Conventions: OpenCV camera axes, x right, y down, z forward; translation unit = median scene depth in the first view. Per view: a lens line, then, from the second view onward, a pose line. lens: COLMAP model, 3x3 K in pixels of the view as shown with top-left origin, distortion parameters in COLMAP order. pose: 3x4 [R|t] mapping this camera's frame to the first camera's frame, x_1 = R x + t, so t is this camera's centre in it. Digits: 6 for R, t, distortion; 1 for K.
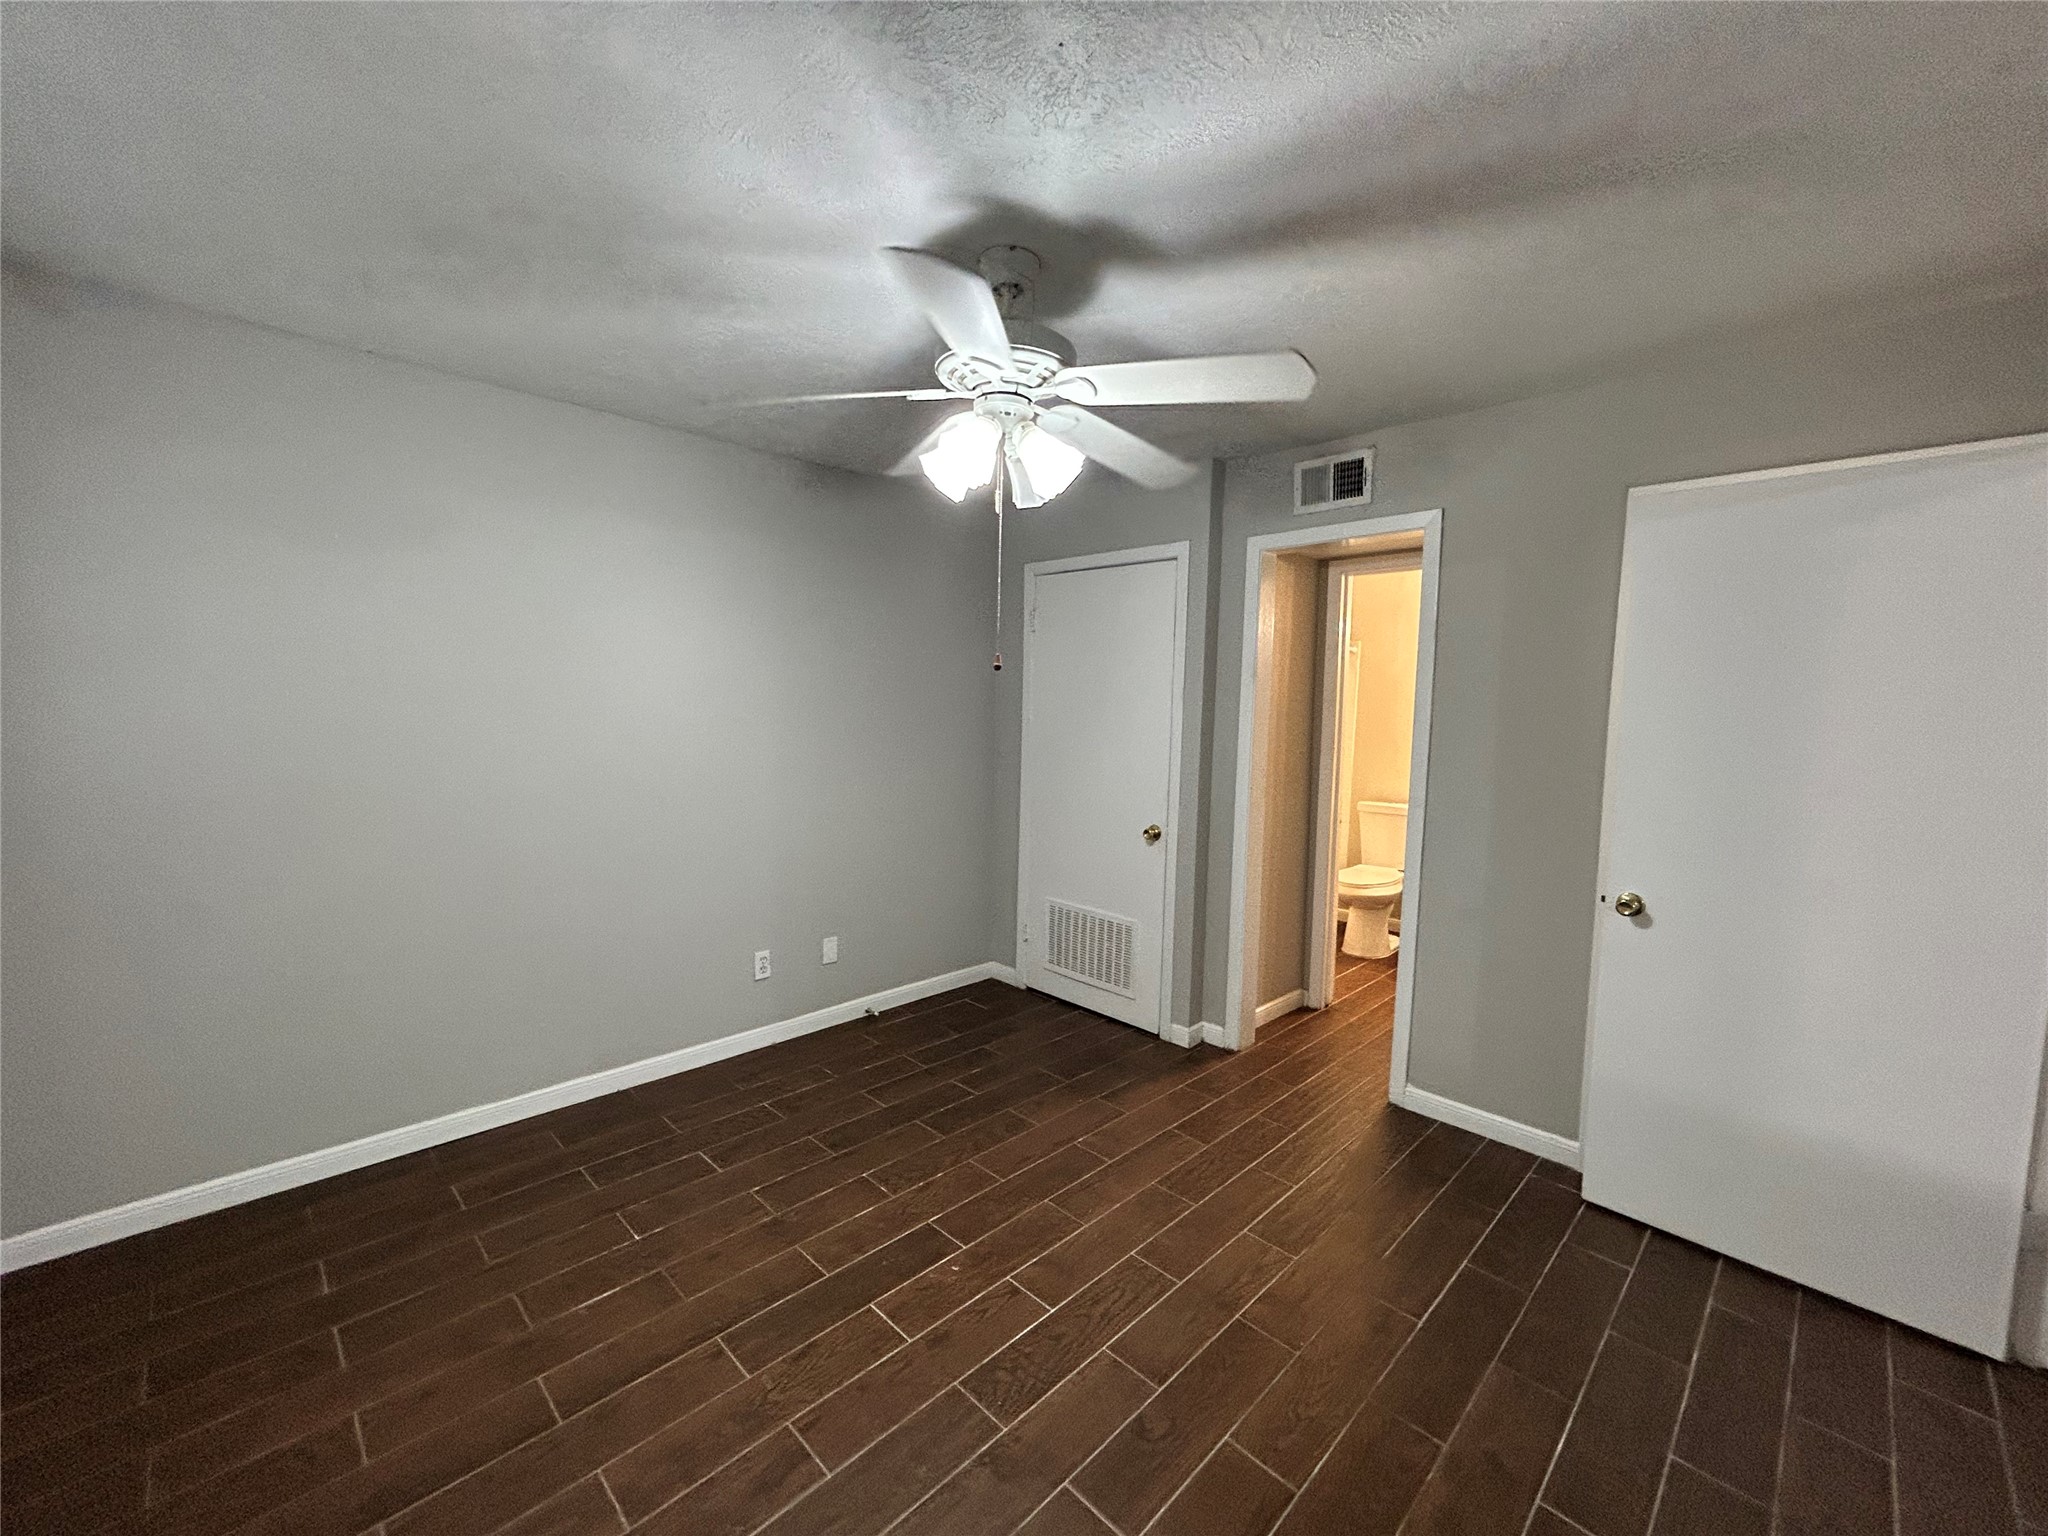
lens RADIAL K [[832.7, 0, 1024.0], [0, 832.7, 768.0], [0, 0, 1]] dist [-0.003680, 0.002429]
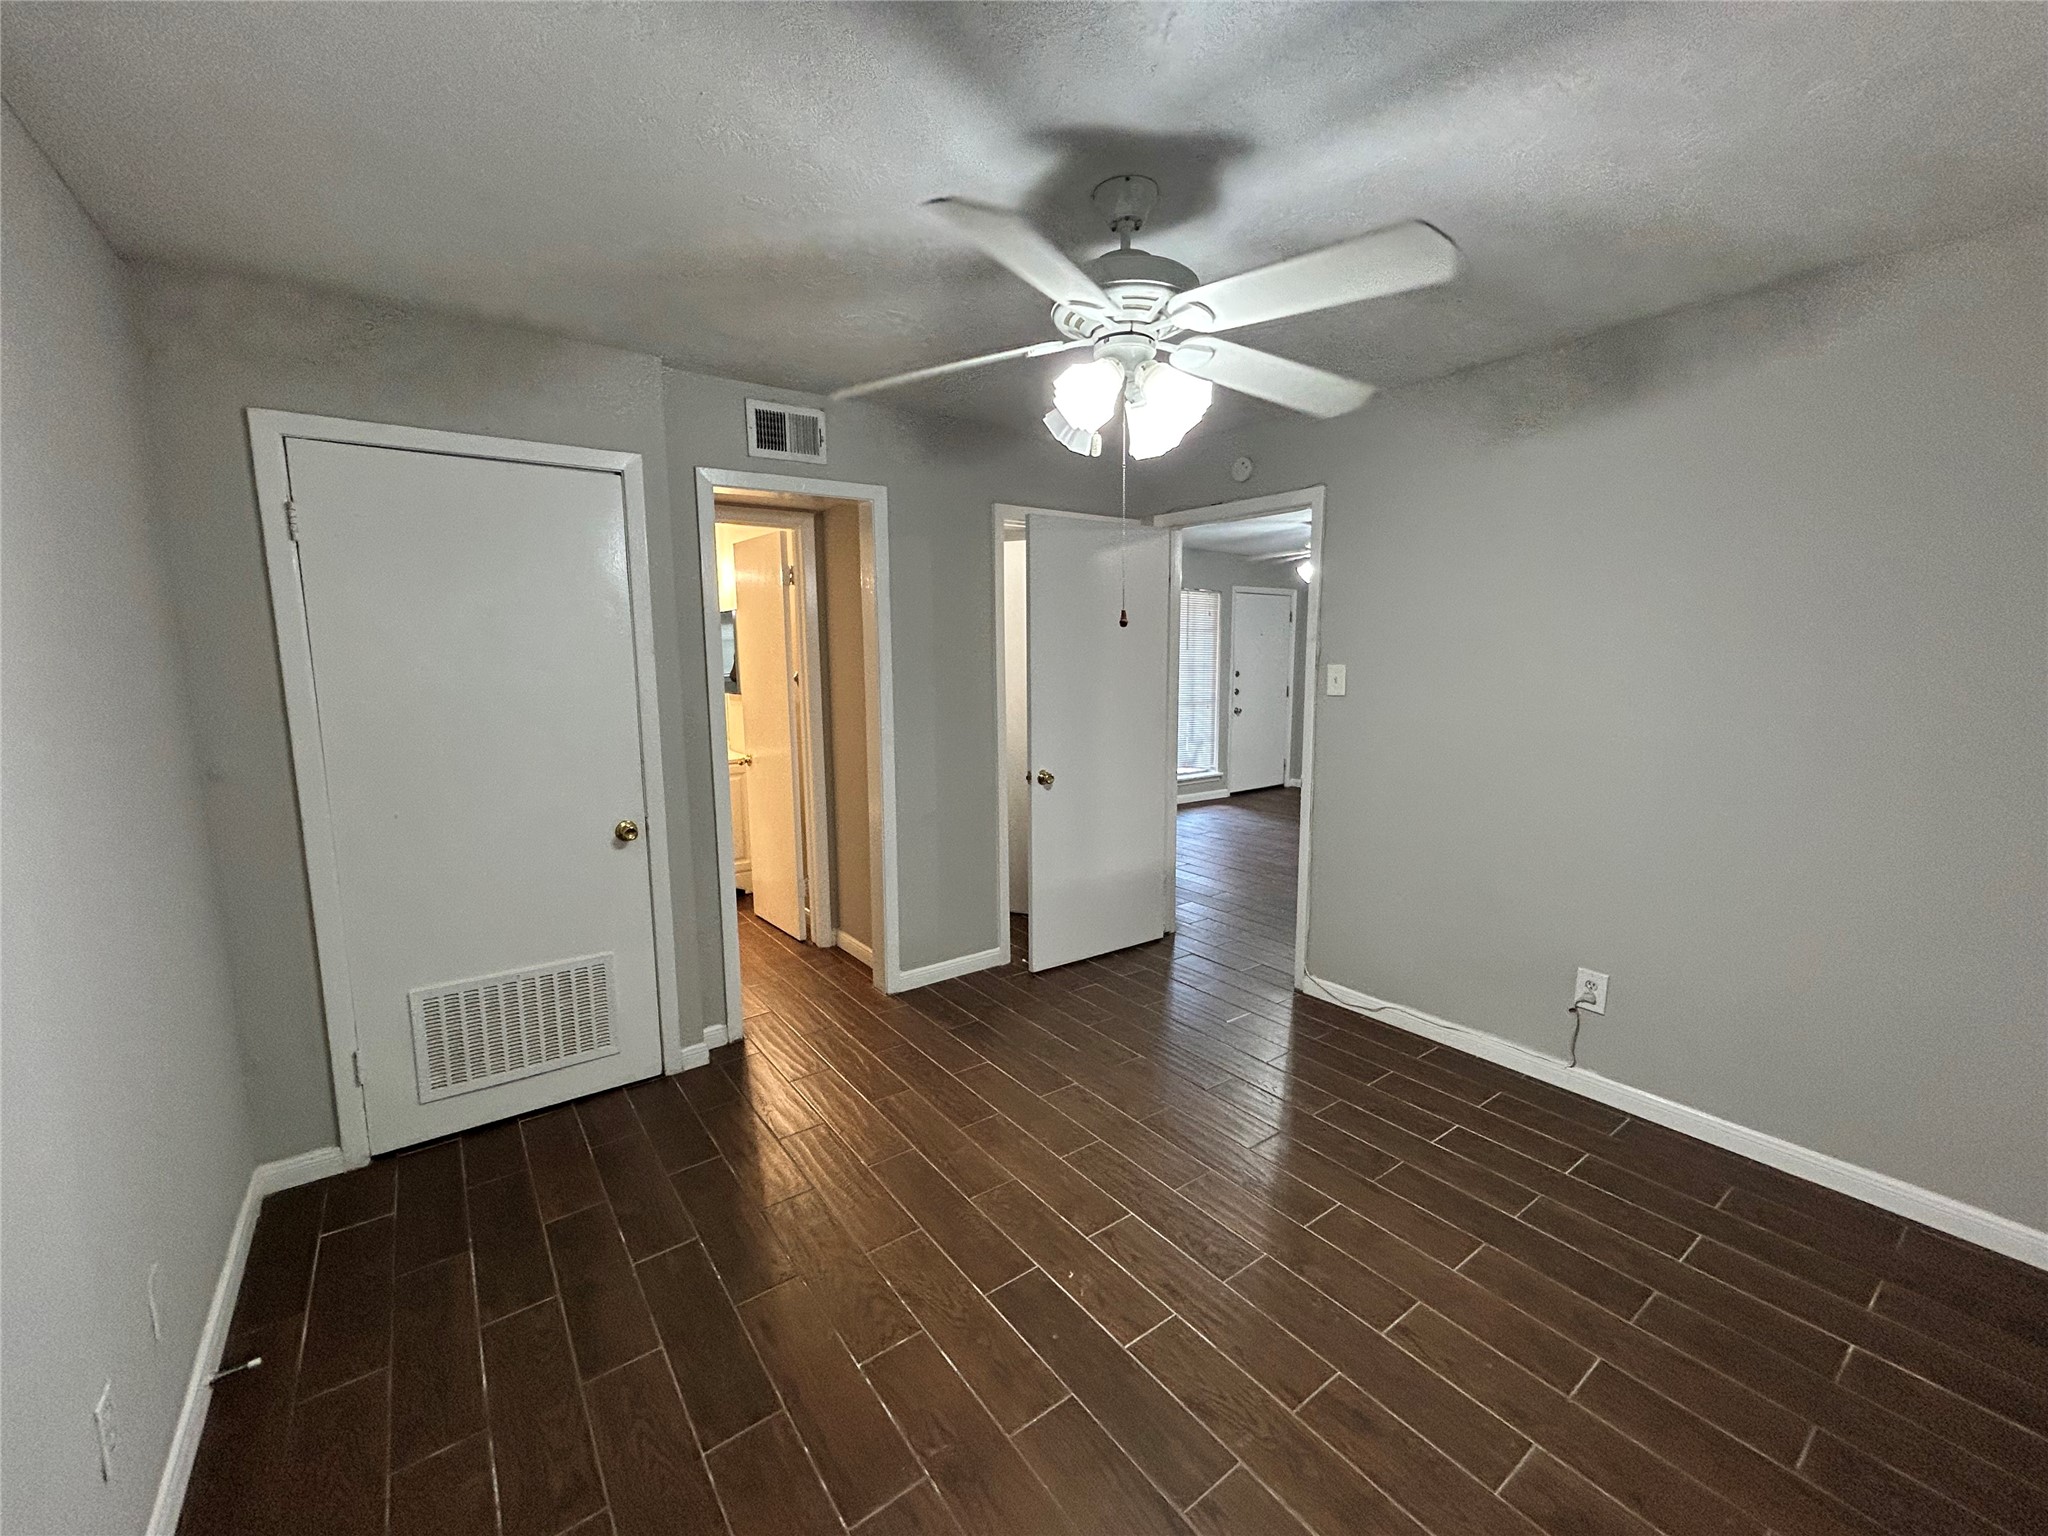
lens RADIAL K [[832.7, 0, 1024.0], [0, 832.7, 768.0], [0, 0, 1]] dist [-0.003680, 0.002429]
pose [[0.148978, -0.159906, 0.975826, -0.594048], [0.097017, 0.984441, 0.146506, -0.064050], [-0.984070, 0.072845, 0.162173, 0.563061]]
